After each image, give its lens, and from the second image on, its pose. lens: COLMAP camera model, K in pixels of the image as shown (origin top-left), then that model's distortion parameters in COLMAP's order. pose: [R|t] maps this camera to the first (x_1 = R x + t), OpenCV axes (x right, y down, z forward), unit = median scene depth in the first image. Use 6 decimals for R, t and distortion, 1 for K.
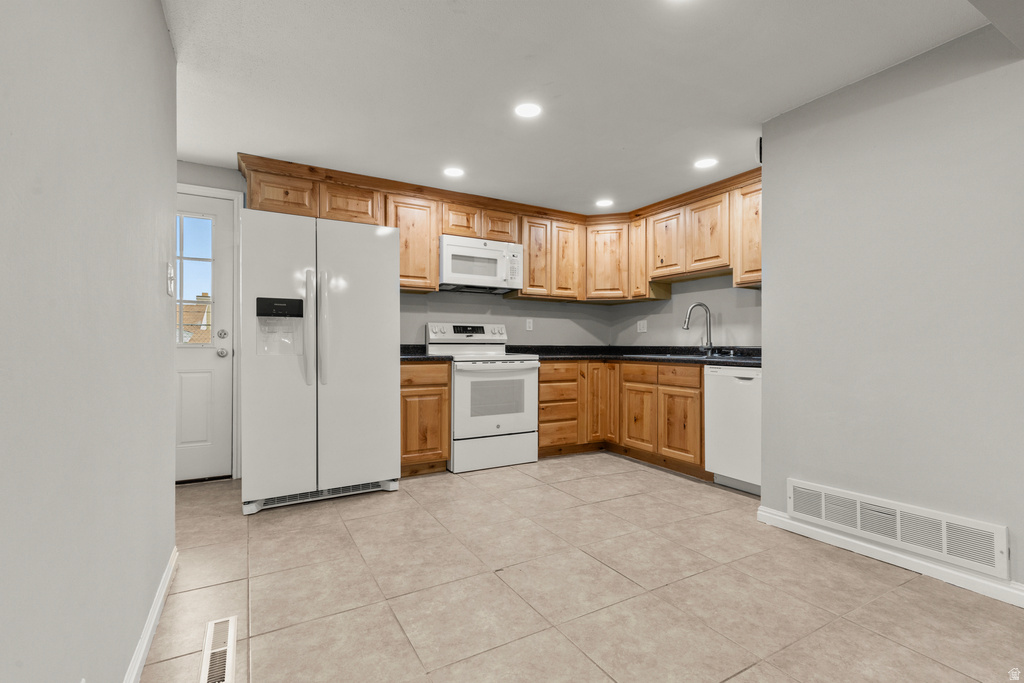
lens RADIAL K [[461.8, 0, 506.4], [0, 461.8, 344.6], [0, 0, 1]] dist [0.001943, -0.000871]
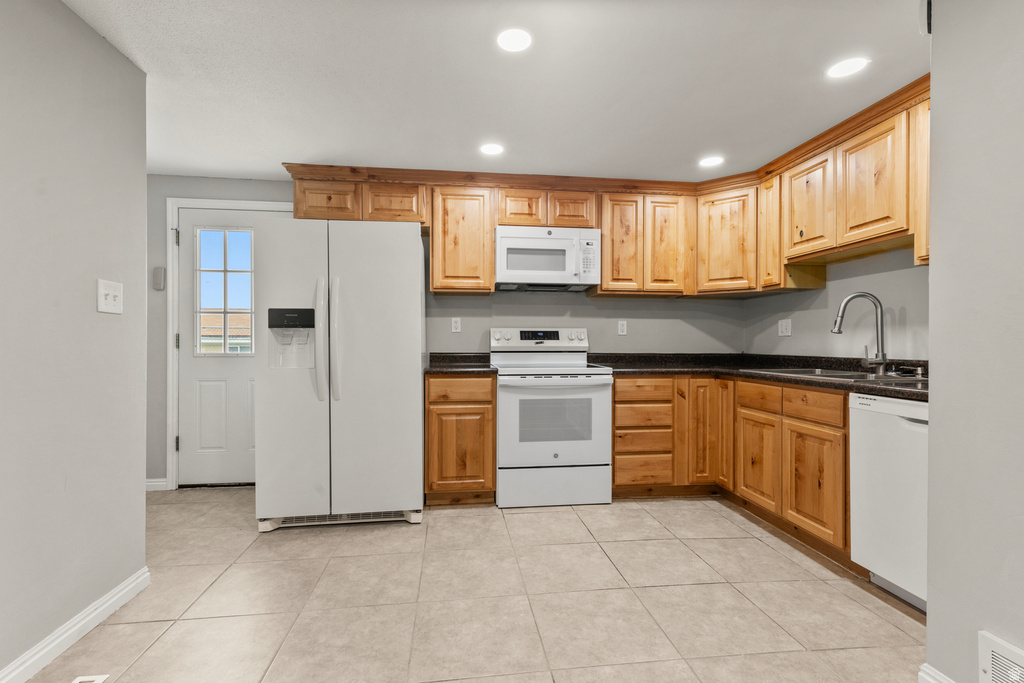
lens RADIAL K [[461.8, 0, 506.4], [0, 461.8, 344.6], [0, 0, 1]] dist [0.001943, -0.000871]
pose [[0.925384, -0.000372, -0.379031, 0.216151], [0.002511, 0.999984, 0.005149, -0.023236], [0.379023, -0.005716, 0.925369, 0.223693]]
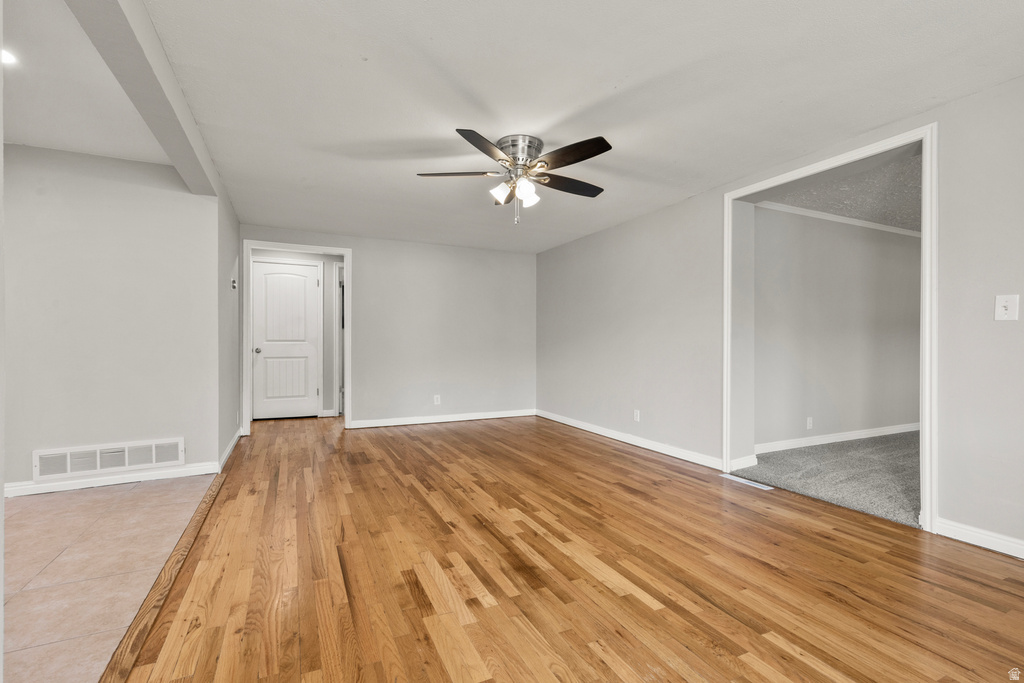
lens RADIAL K [[466.3, 0, 501.1], [0, 466.3, 345.4], [0, 0, 1]] dist [0.001916, -0.000575]
pose [[0.088334, -0.003999, 0.996083, -0.343760], [-0.005028, 0.999977, 0.004461, 0.000077], [-0.996078, -0.005402, 0.088312, -0.225334]]
